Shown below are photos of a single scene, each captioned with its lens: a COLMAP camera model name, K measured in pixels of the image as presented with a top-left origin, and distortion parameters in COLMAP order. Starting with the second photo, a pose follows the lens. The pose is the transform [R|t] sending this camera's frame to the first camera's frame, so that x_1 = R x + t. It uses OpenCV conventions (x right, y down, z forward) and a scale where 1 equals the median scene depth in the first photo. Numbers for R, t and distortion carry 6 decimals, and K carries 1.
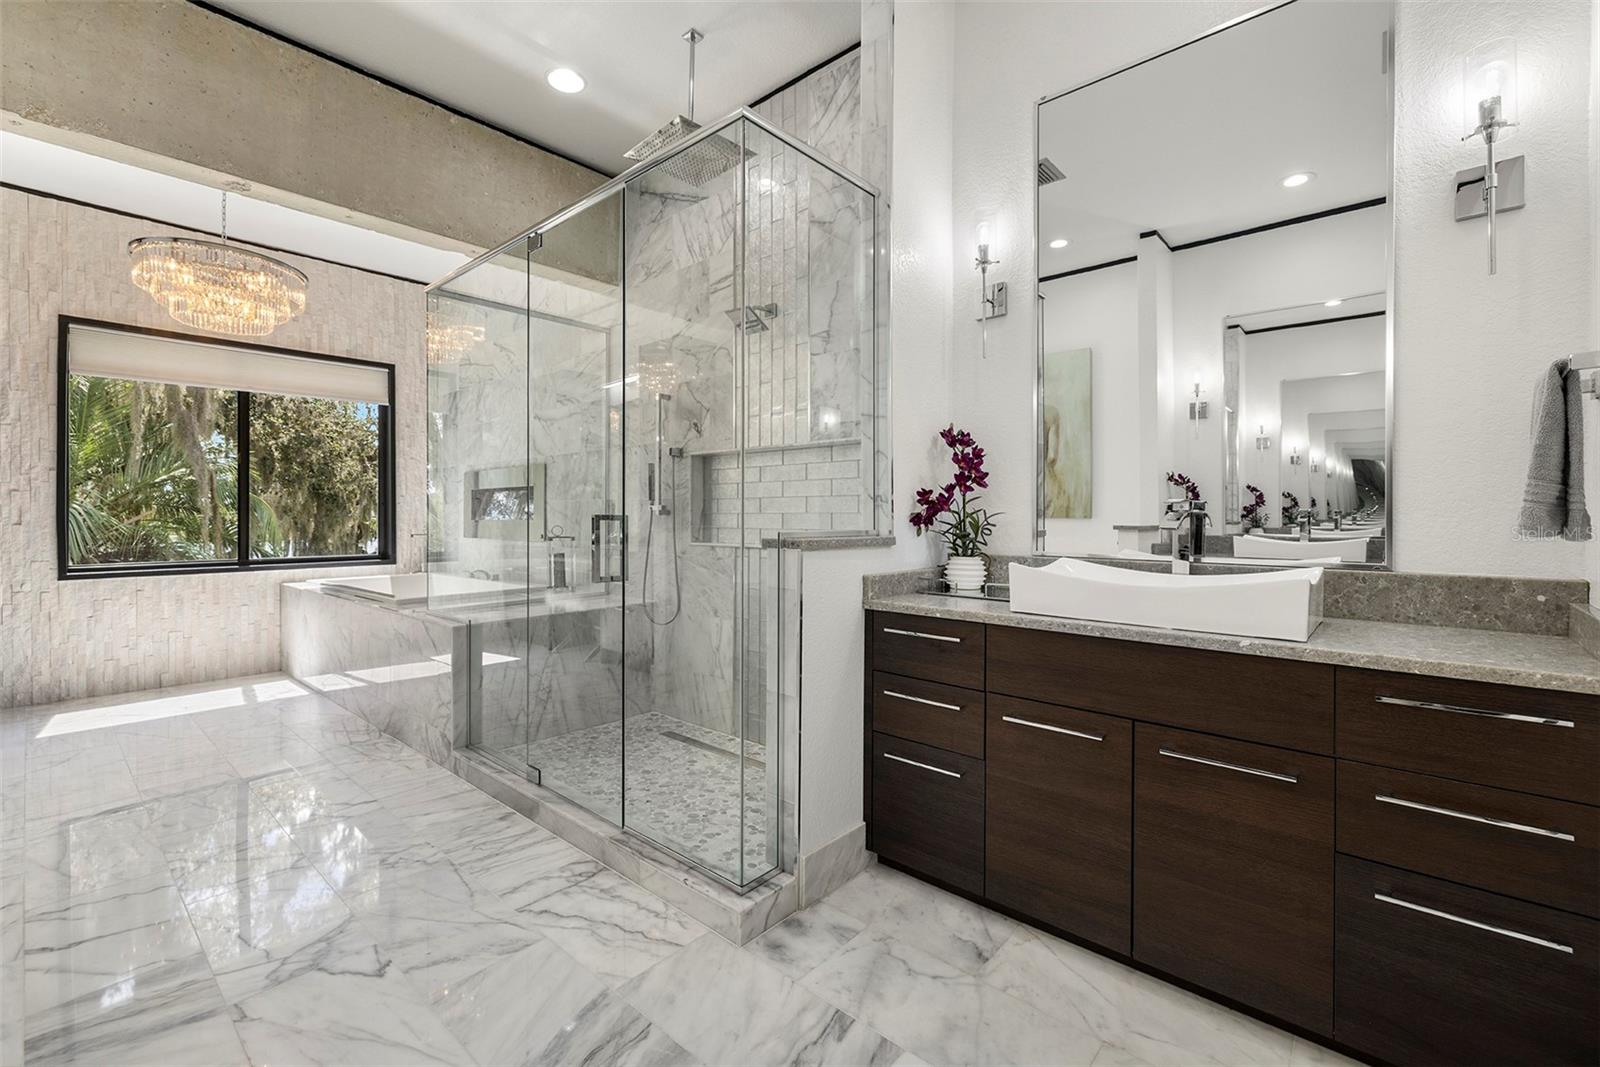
lens RADIAL K [[676.0, 0, 794.2], [0, 676.0, 518.5], [0, 0, 1]] dist [0.000138, 0.000158]
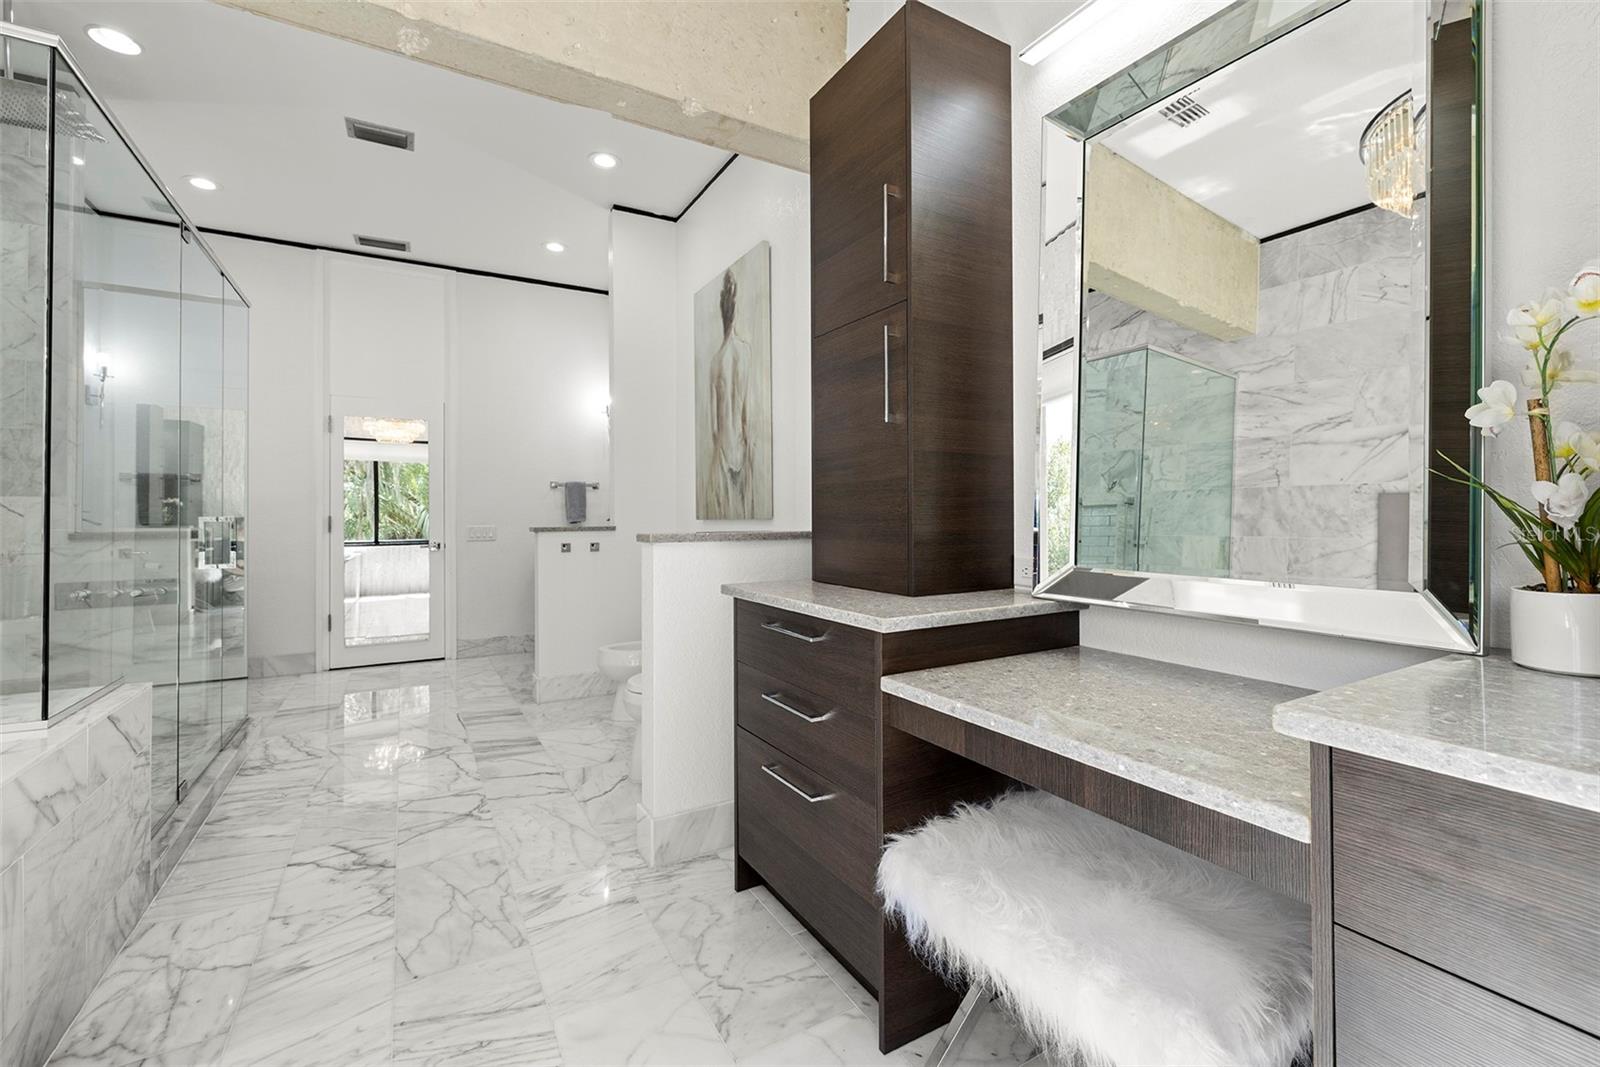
lens RADIAL K [[680.0, 0, 797.7], [0, 680.0, 511.3], [0, 0, 1]] dist [0.002045, 0.000266]
pose [[-0.948390, 0.006176, 0.317045, -1.429596], [0.005882, 0.999981, -0.001885, -0.007086], [-0.317050, 0.000077, -0.948409, 1.544784]]
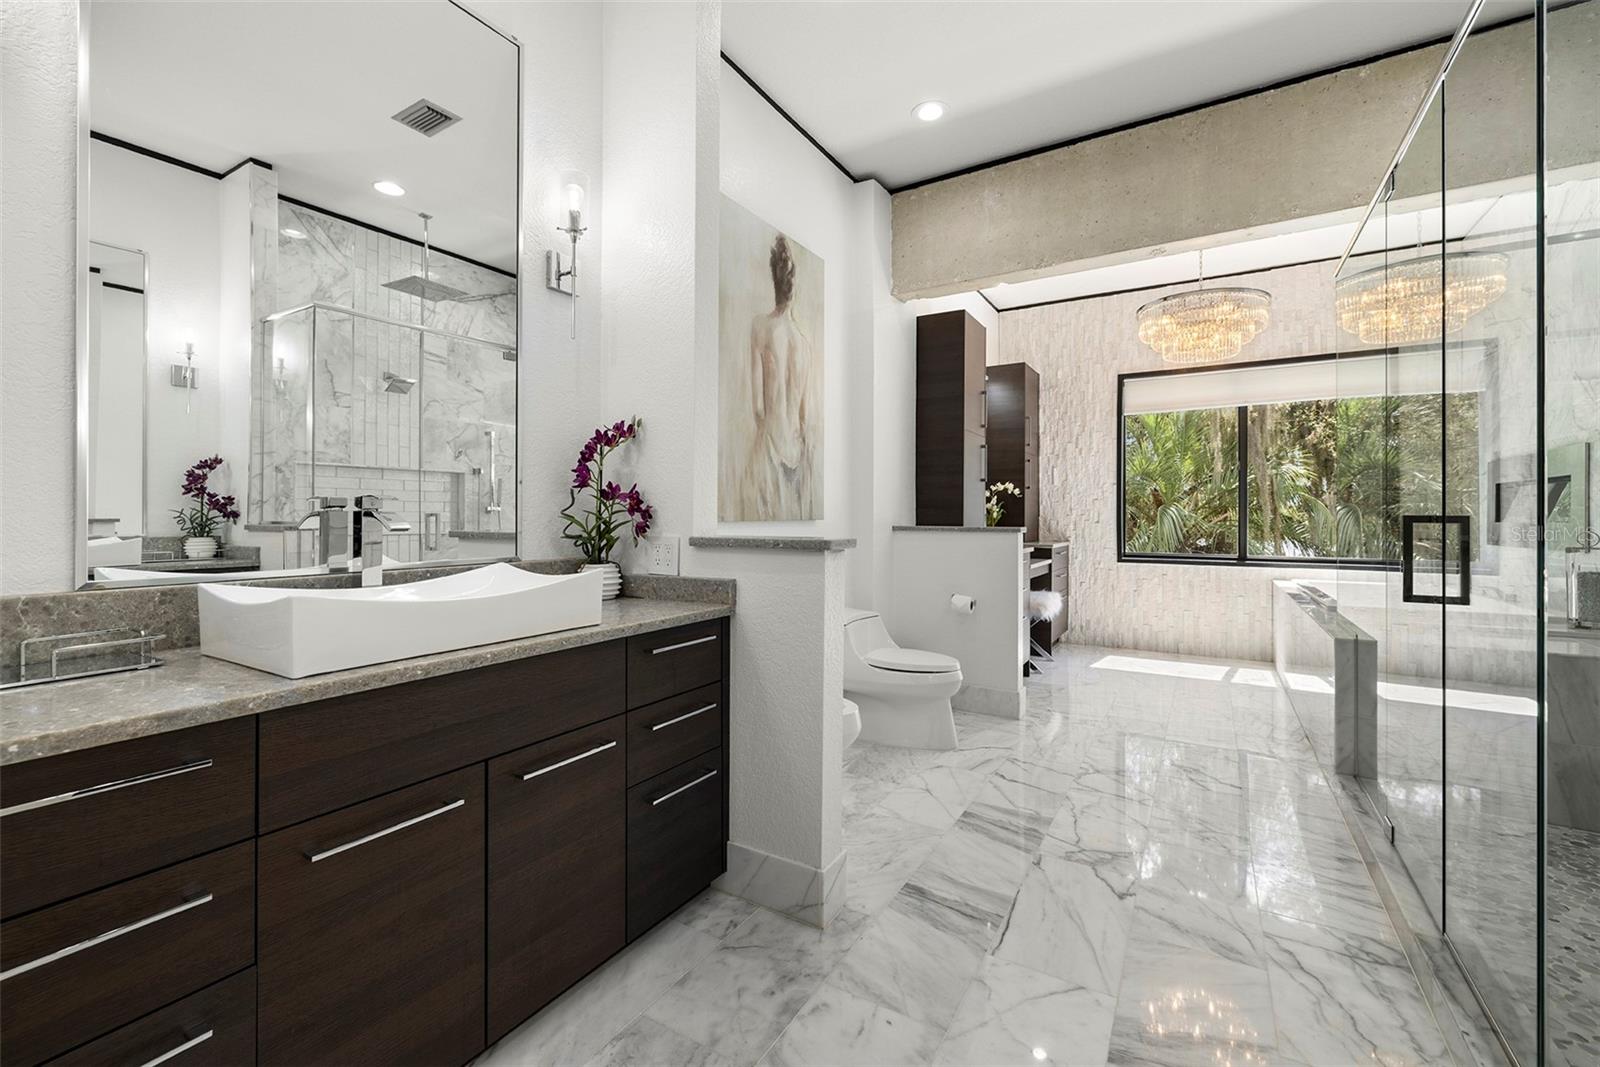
lens RADIAL K [[676.0, 0, 794.2], [0, 676.0, 518.5], [0, 0, 1]] dist [0.000138, 0.000158]
pose [[0.174472, 0.003838, -0.984655, 0.285164], [-0.004814, 0.999984, 0.003045, -0.001687], [0.984650, 0.004209, 0.174488, 0.127170]]
